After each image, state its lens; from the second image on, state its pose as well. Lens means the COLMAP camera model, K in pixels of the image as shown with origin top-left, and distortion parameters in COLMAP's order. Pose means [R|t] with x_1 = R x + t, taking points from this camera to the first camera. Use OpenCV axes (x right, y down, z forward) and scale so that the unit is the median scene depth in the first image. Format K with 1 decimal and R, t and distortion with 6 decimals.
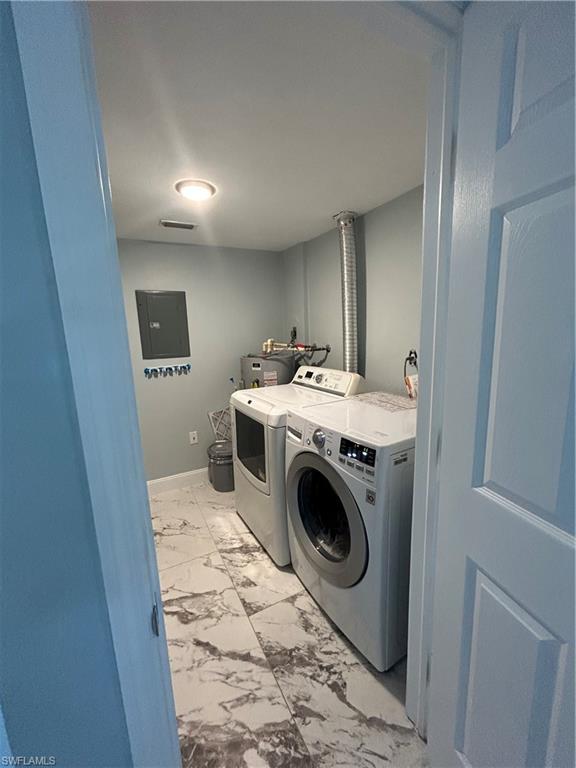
lens RADIAL K [[308.6, 0, 288.0], [0, 308.6, 384.0], [0, 0, 1]] dist [0.000462, -0.000528]
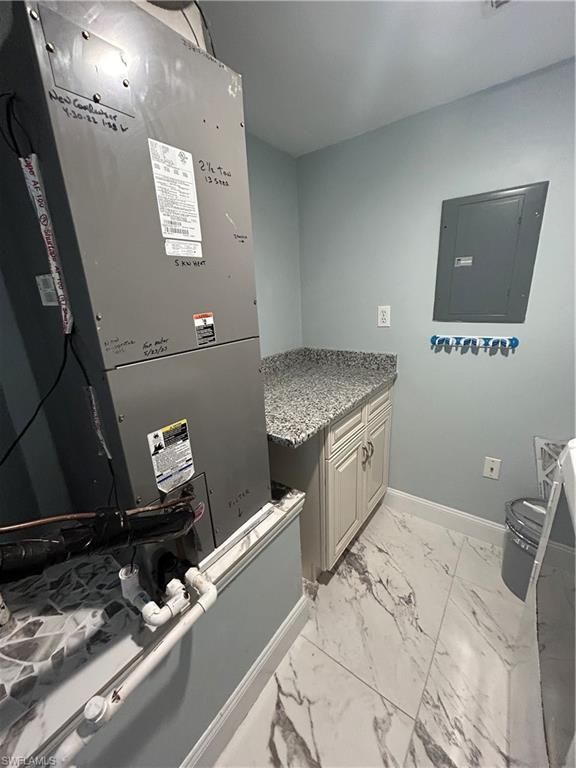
lens RADIAL K [[308.6, 0, 288.0], [0, 308.6, 384.0], [0, 0, 1]] dist [0.000462, -0.000528]
pose [[0.430045, 0.265614, -0.862850, -0.021416], [-0.132057, 0.963968, 0.230925, -0.061245], [0.893097, 0.014637, 0.449625, 0.451938]]
